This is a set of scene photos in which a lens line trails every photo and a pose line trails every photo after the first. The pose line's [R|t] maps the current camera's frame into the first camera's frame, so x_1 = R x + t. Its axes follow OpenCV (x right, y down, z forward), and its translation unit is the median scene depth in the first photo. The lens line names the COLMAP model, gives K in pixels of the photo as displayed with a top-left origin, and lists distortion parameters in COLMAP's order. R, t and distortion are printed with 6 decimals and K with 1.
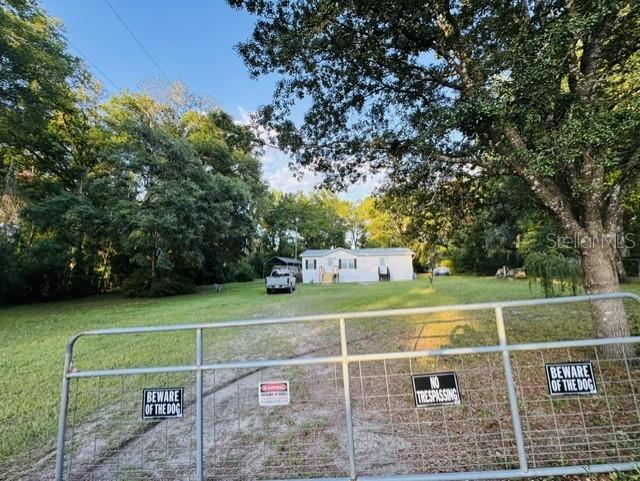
lens RADIAL K [[256.3, 0, 320.4], [0, 256.3, 238.8], [0, 0, 1]] dist [0.001811, -0.002054]
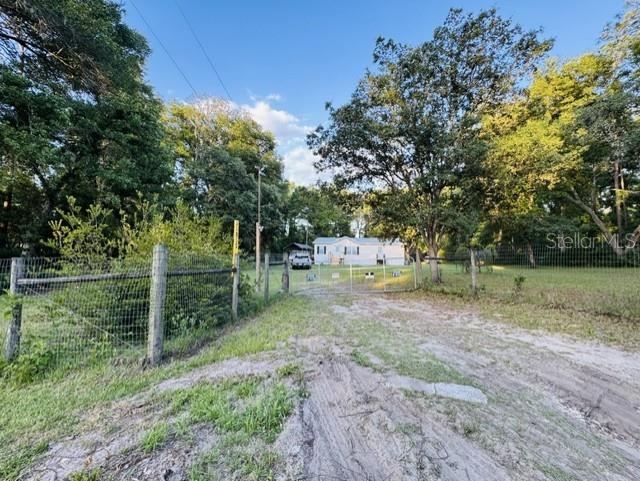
lens RADIAL K [[256.3, 0, 318.3], [0, 256.3, 242.9], [0, 0, 1]] dist [0.001811, -0.002054]
pose [[0.999149, 0.033137, -0.024573, -0.038461], [-0.031339, 0.997036, 0.070264, -0.030471], [0.026829, -0.069434, 0.997226, -0.353390]]
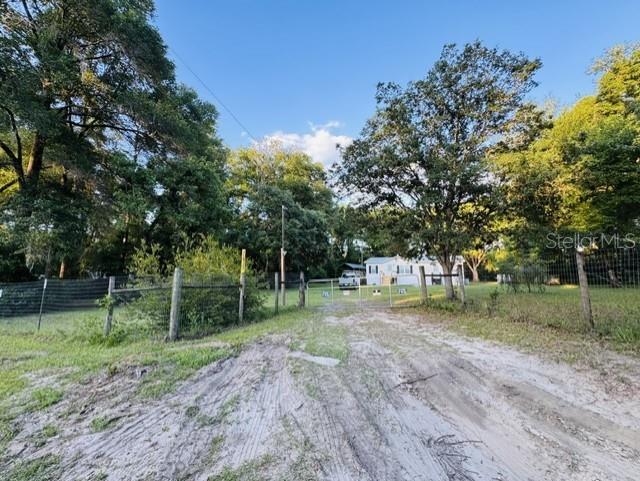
lens RADIAL K [[256.3, 0, 317.6], [0, 256.3, 245.5], [0, 0, 1]] dist [0.001811, -0.002054]
pose [[0.962204, -0.009921, -0.272149, 0.067820], [0.011447, 0.999926, 0.004021, -0.038211], [0.272089, -0.006984, 0.962247, -0.411876]]
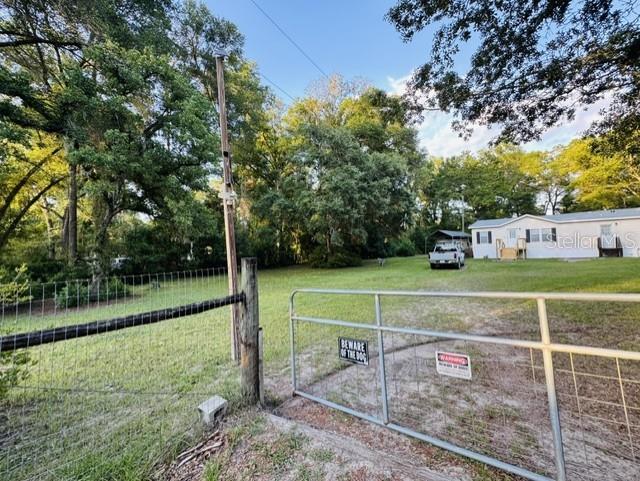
lens RADIAL K [[256.3, 0, 319.8], [0, 256.3, 239.2], [0, 0, 1]] dist [0.001811, -0.002054]
pose [[0.822299, -0.028954, -0.568319, -0.002208], [0.083883, 0.993962, 0.070731, 0.000285], [0.562839, -0.105834, 0.819763, -0.004661]]
